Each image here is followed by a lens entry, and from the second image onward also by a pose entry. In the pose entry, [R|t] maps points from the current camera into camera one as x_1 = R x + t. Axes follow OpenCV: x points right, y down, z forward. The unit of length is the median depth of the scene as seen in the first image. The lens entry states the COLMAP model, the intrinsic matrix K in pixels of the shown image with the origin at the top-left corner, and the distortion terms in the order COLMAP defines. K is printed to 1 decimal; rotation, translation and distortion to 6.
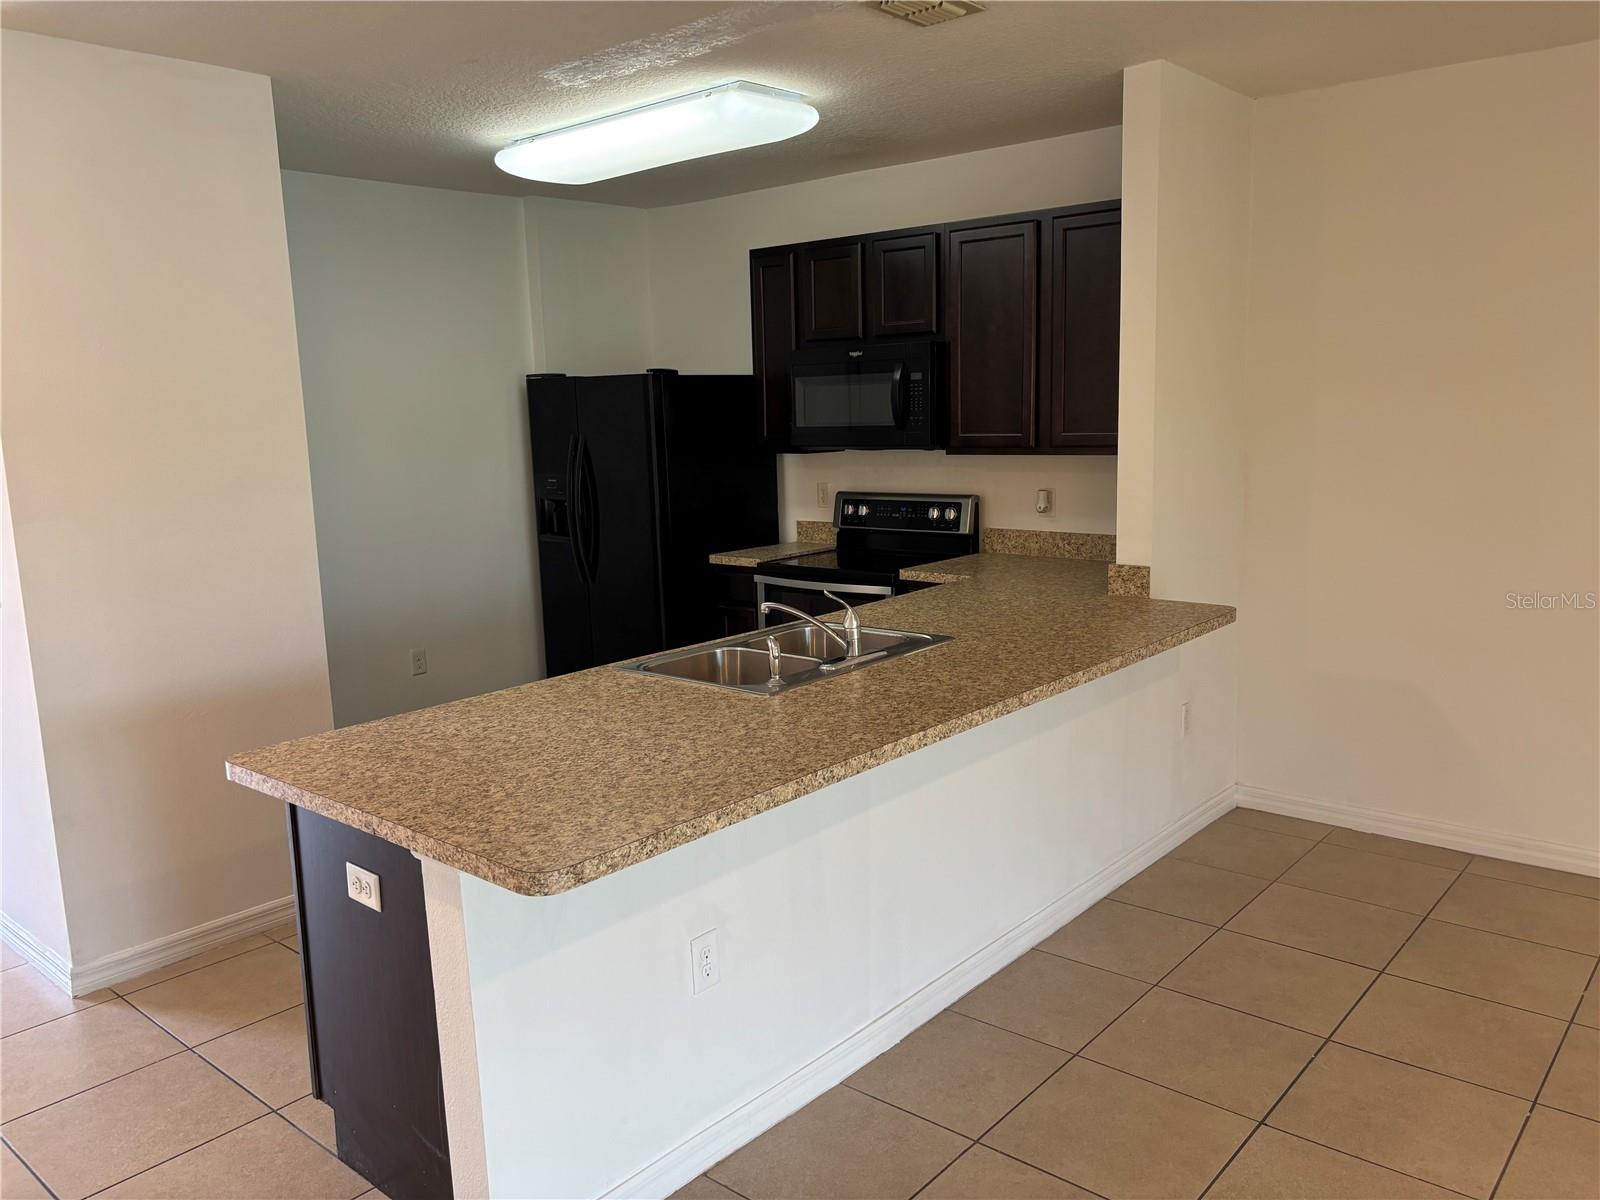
lens RADIAL K [[1216.2, 0, 814.5], [0, 1216.2, 604.1], [0, 0, 1]] dist [0.042696, -0.055694]
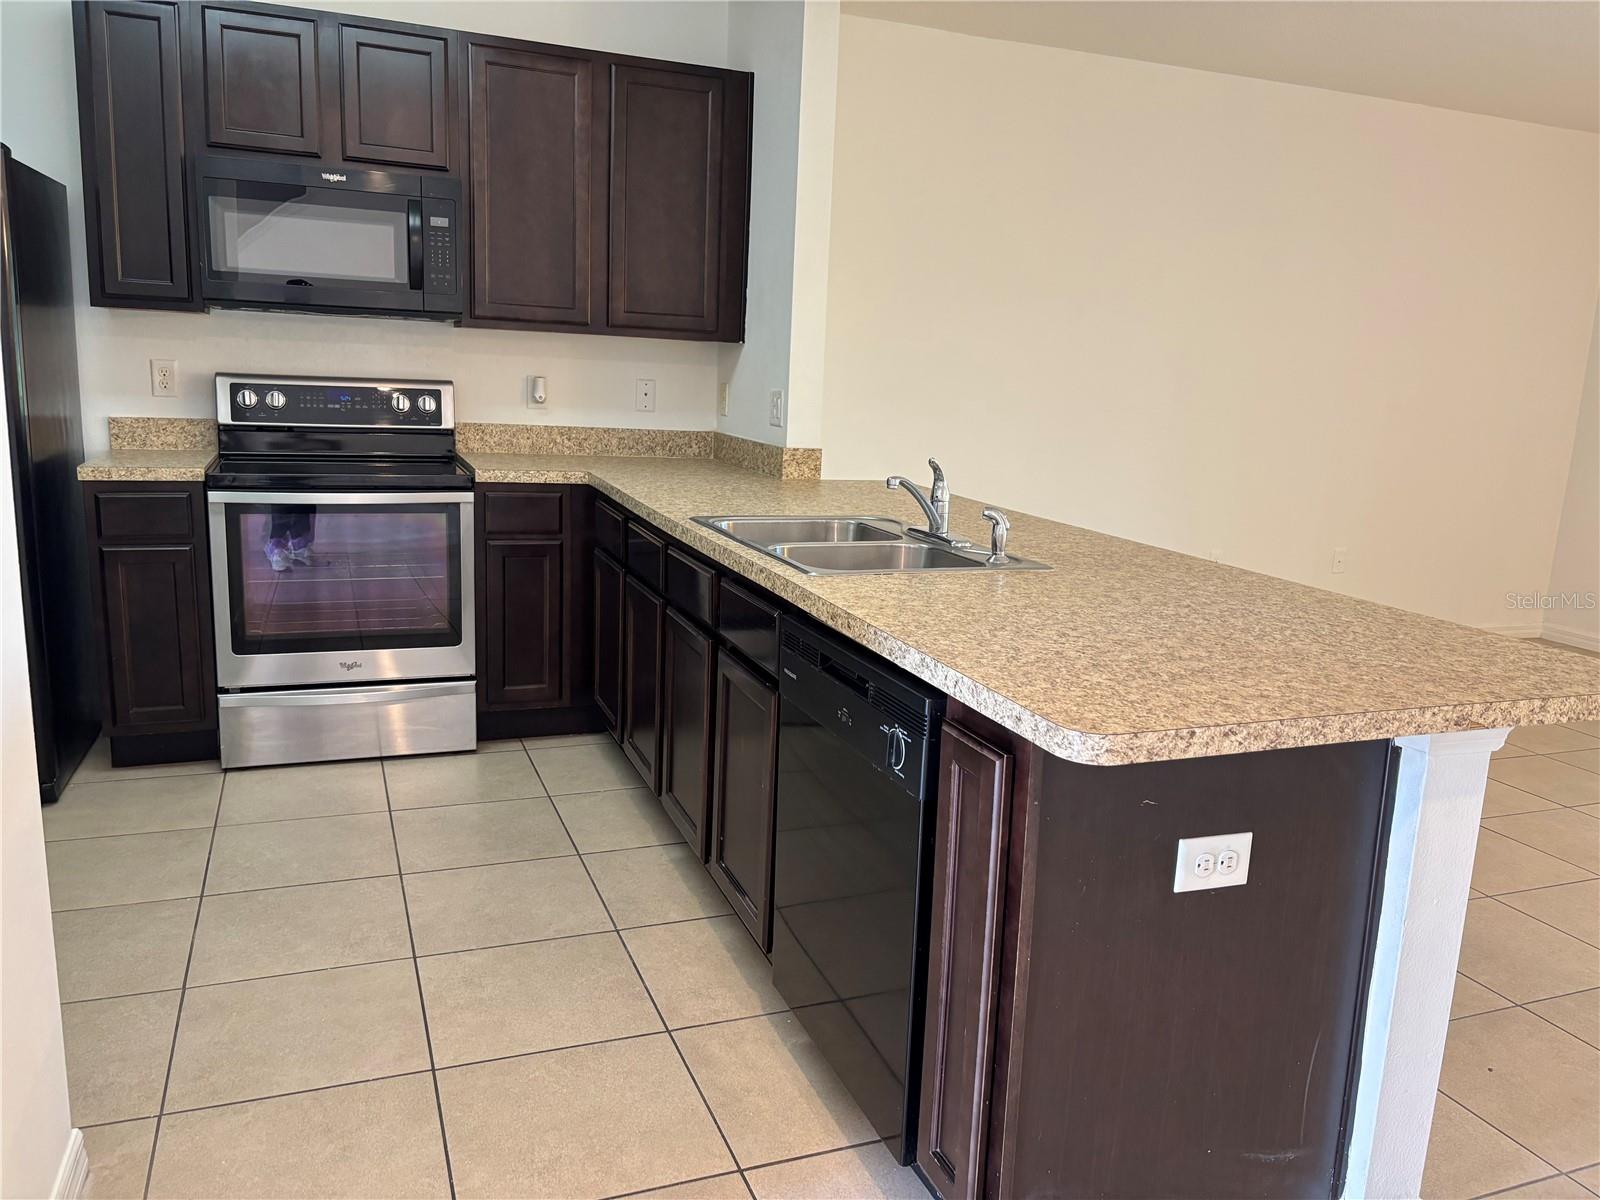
lens RADIAL K [[1216.2, 0, 819.4], [0, 1216.2, 610.1], [0, 0, 1]] dist [0.042696, -0.055694]
pose [[0.470793, -0.129712, 0.872656, -0.497737], [0.083553, 0.991242, 0.102263, -0.000493], [-0.878279, 0.024769, 0.477507, 0.401287]]
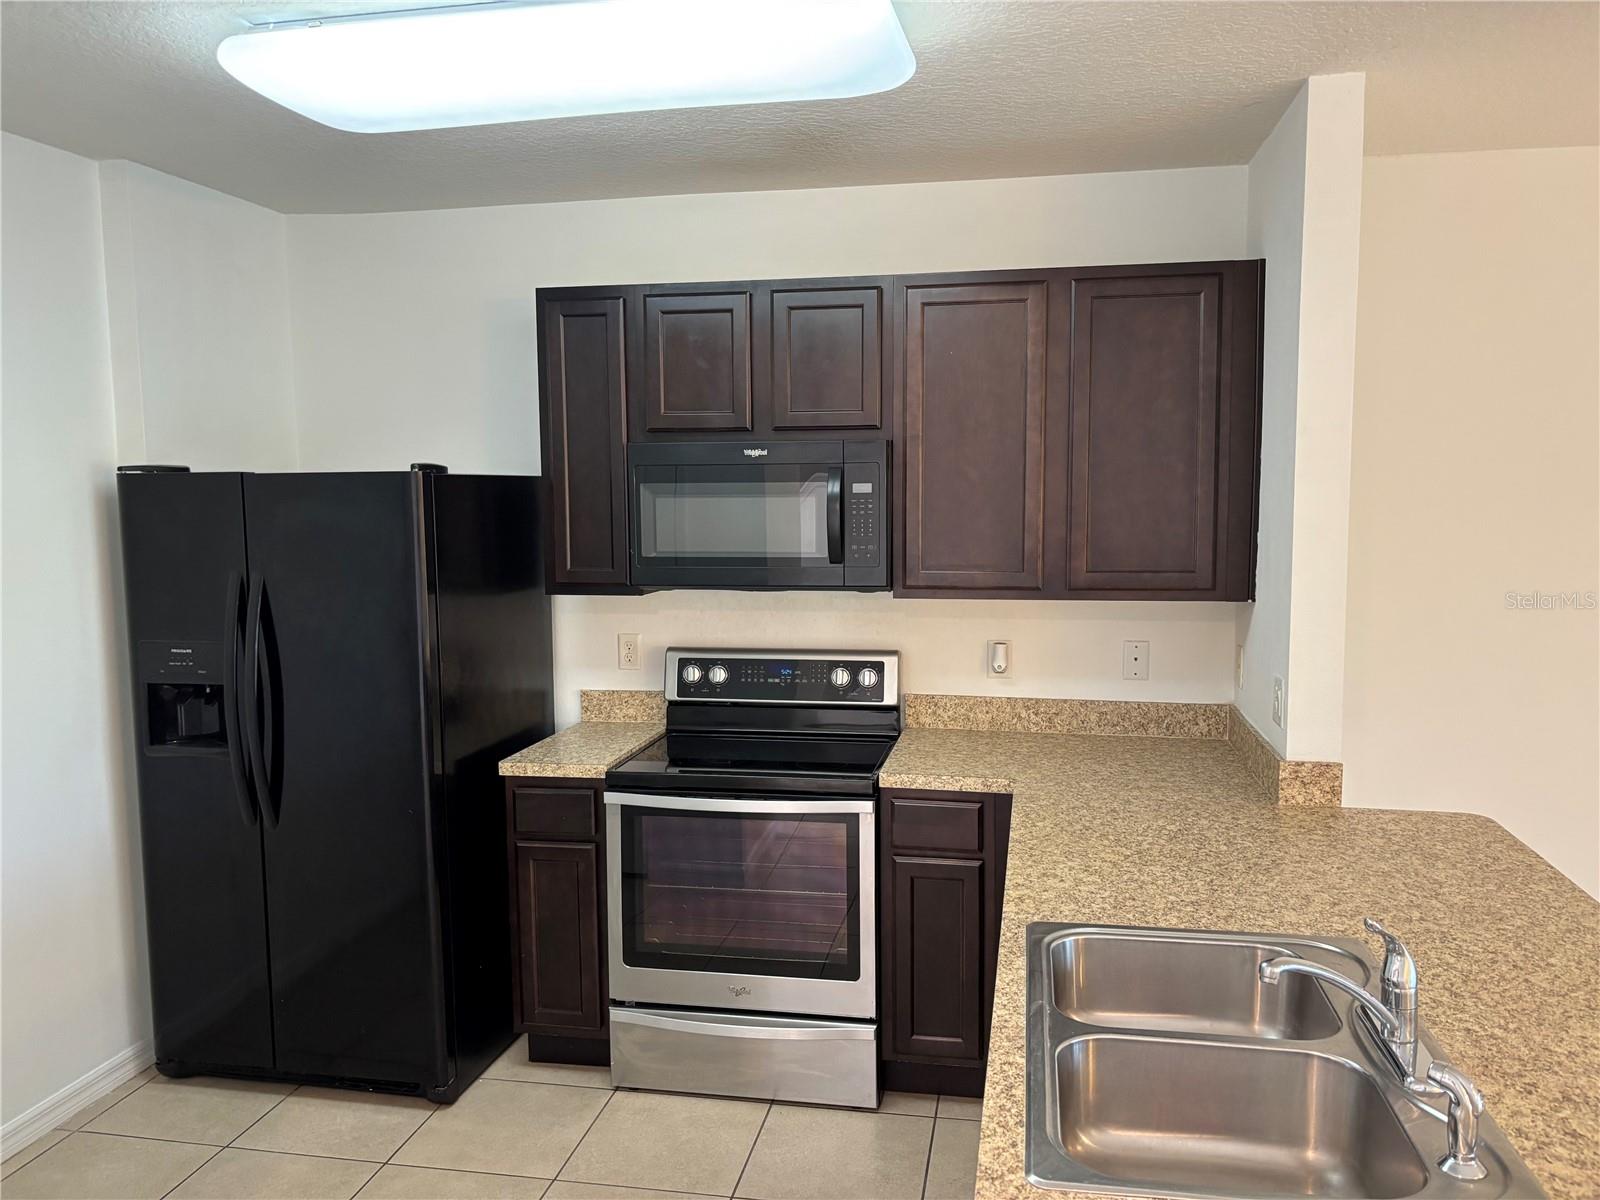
lens RADIAL K [[1216.2, 0, 804.0], [0, 1216.2, 603.3], [0, 0, 1]] dist [0.042696, -0.055694]
pose [[0.873610, -0.026610, 0.485899, -0.271643], [0.064249, 0.996070, -0.060966, -0.078510], [-0.482367, 0.084479, 0.871886, 0.403072]]
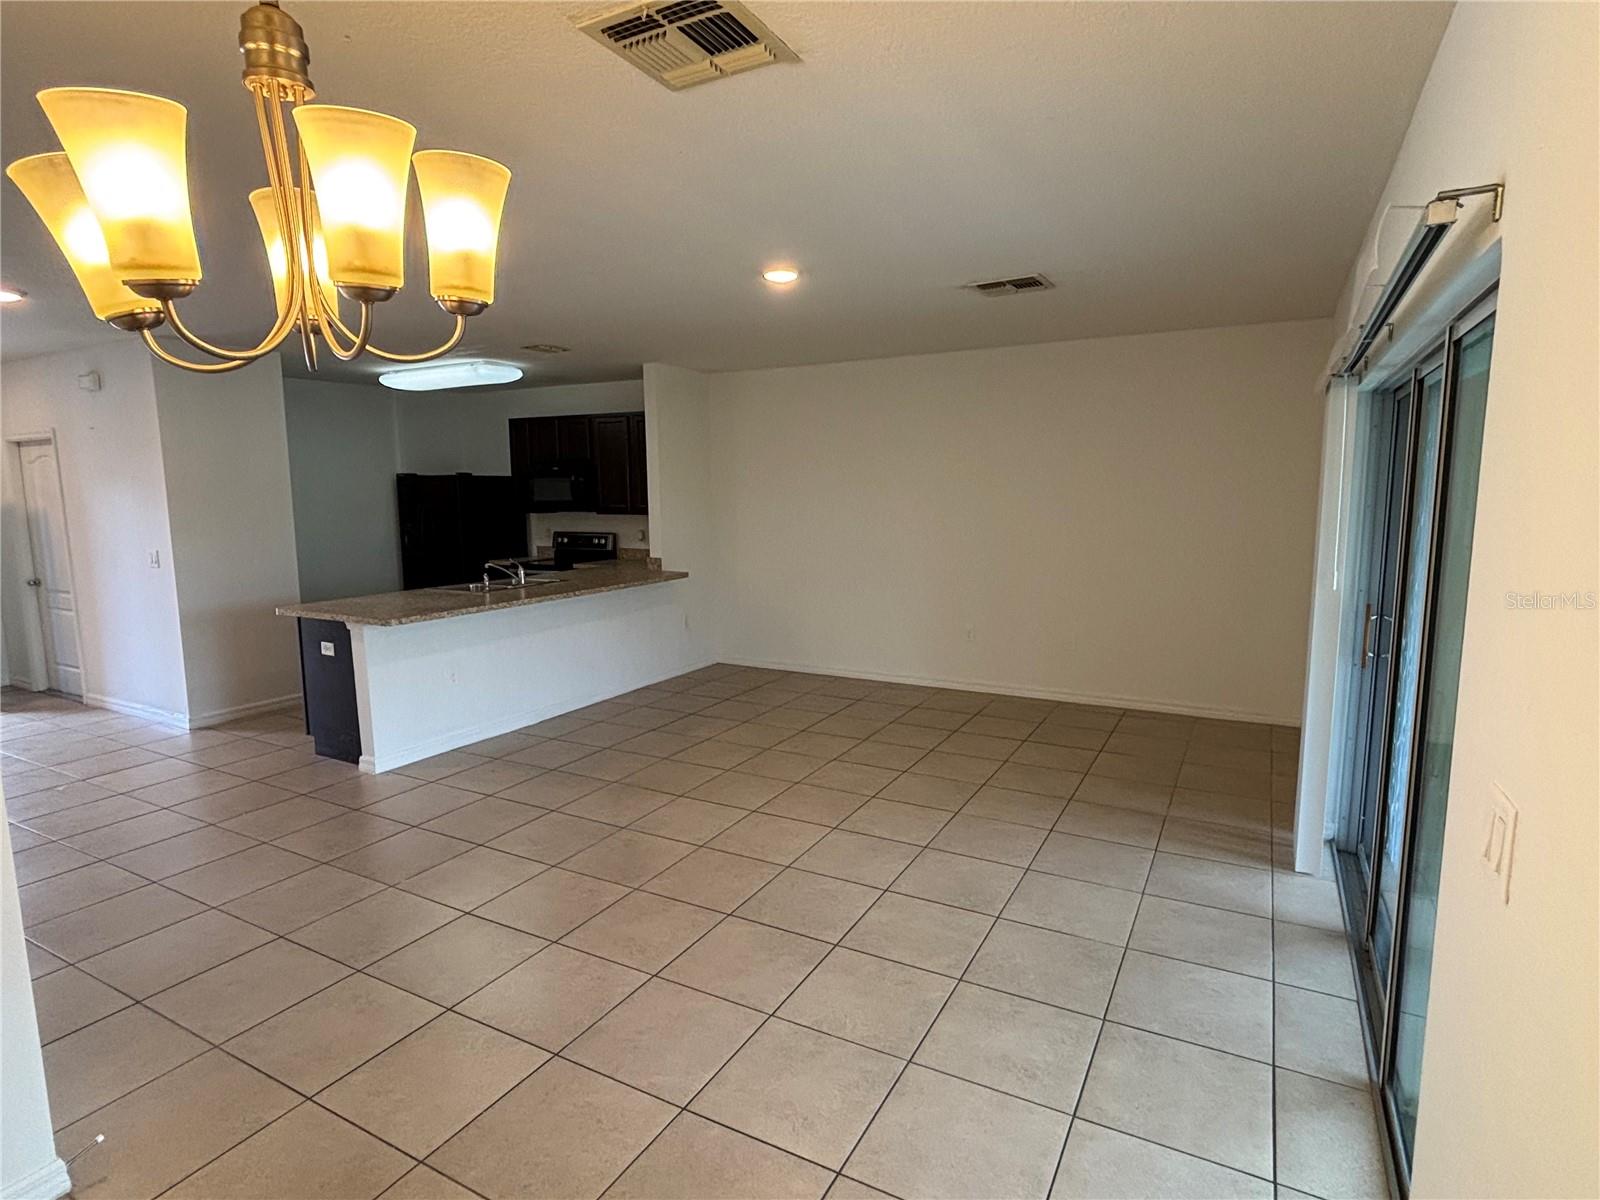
lens RADIAL K [[848.7, 0, 812.0], [0, 848.7, 609.4], [0, 0, 1]] dist [0.014773, -0.001746]
pose [[0.978789, -0.010608, 0.204595, 0.171026], [0.015747, 0.999600, -0.023507, 0.094843], [-0.204264, 0.026230, 0.978564, -0.602817]]
